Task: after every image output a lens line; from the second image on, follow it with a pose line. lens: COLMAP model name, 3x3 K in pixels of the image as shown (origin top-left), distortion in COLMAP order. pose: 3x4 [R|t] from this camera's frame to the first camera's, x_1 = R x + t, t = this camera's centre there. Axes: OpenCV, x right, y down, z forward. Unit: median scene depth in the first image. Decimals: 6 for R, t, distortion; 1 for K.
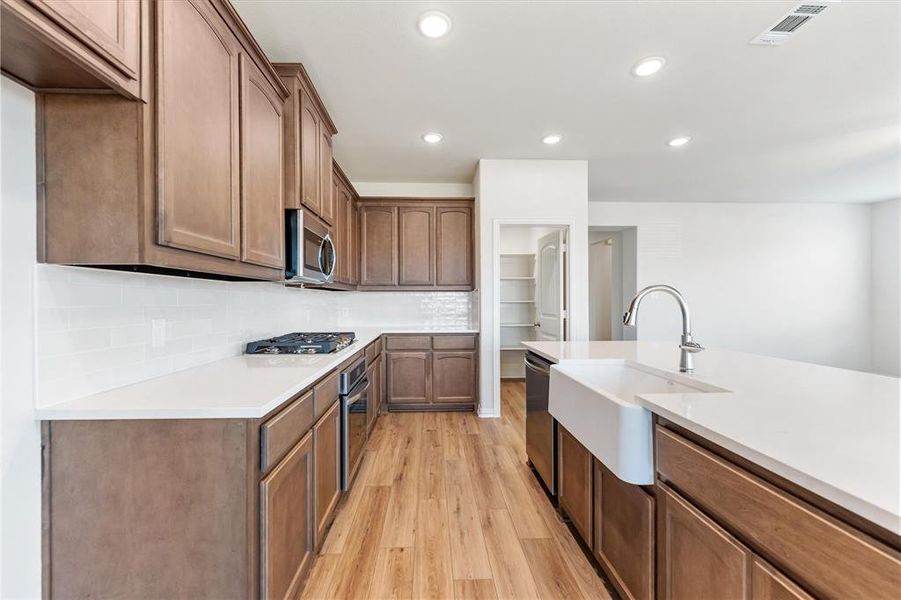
lens RADIAL K [[369.3, 0, 448.0], [0, 369.3, 302.8], [0, 0, 1]] dist [-0.000357, -0.000027]
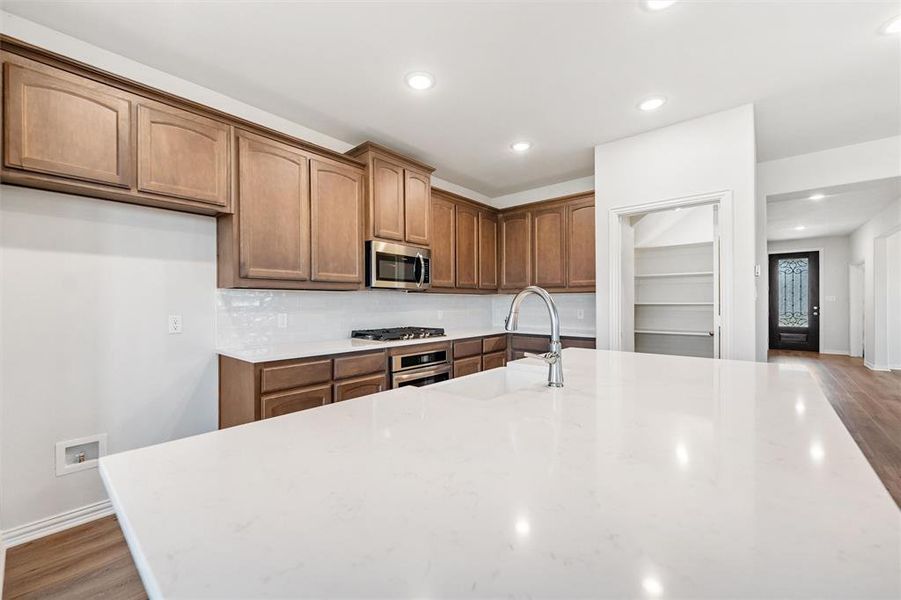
lens RADIAL K [[369.3, 0, 432.6], [0, 369.3, 303.5], [0, 0, 1]] dist [-0.000357, -0.000027]
pose [[0.707294, 0.002365, -0.706915, 0.797084], [-0.003617, 0.999993, -0.000274, -0.005040], [0.706910, 0.002751, 0.707298, 0.140815]]
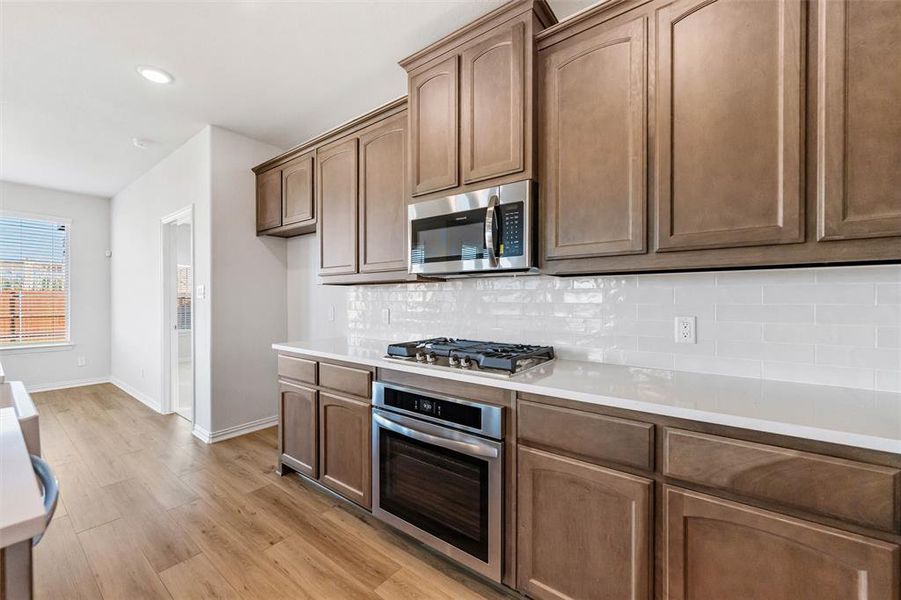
lens RADIAL K [[369.3, 0, 445.4], [0, 369.3, 296.7], [0, 0, 1]] dist [-0.000357, -0.000027]
pose [[-0.656696, 0.013777, -0.754030, 0.273281], [0.005840, 0.999896, 0.013183, -0.021818], [0.754133, 0.004253, -0.656708, 1.725032]]
